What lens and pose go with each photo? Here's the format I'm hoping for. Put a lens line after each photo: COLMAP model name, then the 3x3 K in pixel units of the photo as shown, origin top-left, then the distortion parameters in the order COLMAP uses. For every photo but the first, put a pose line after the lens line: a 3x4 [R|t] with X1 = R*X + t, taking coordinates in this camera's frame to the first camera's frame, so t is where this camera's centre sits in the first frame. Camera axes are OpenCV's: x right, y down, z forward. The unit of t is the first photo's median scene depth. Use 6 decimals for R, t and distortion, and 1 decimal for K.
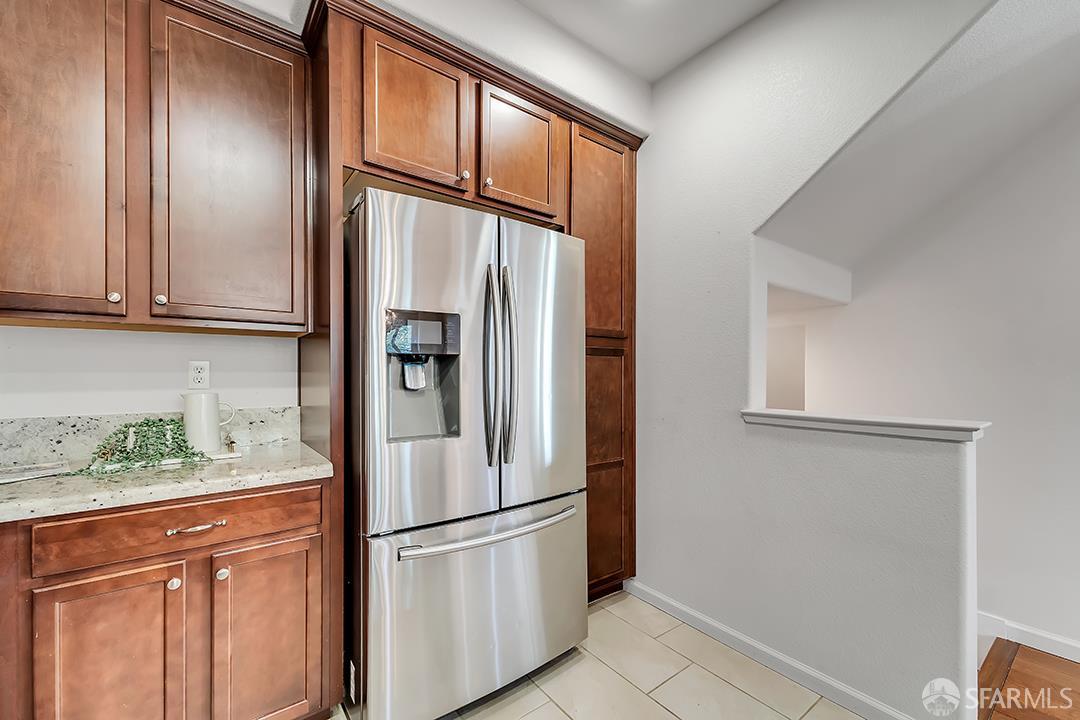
lens RADIAL K [[437.9, 0, 538.5], [0, 437.9, 365.9], [0, 0, 1]] dist [0.006898, -0.000419]
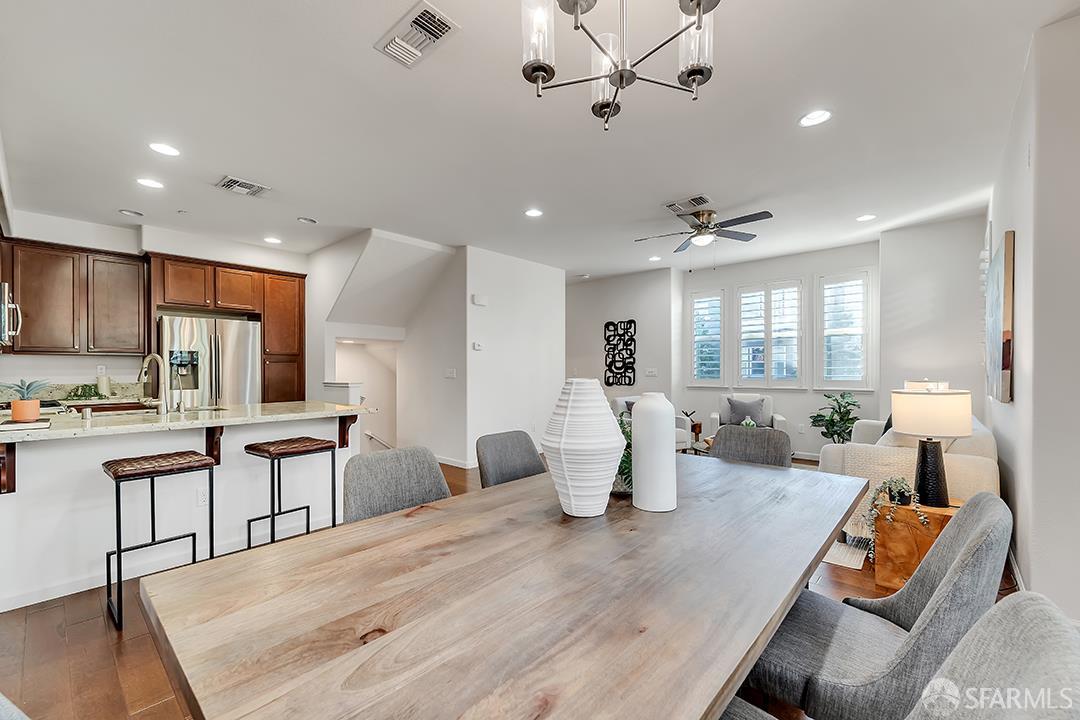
lens RADIAL K [[437.9, 0, 538.5], [0, 437.9, 365.9], [0, 0, 1]] dist [0.006898, -0.000419]
pose [[0.980791, -0.003122, 0.195039, 1.621689], [0.003131, 0.999995, 0.000262, -0.002396], [-0.195039, 0.000353, 0.980795, -2.634697]]
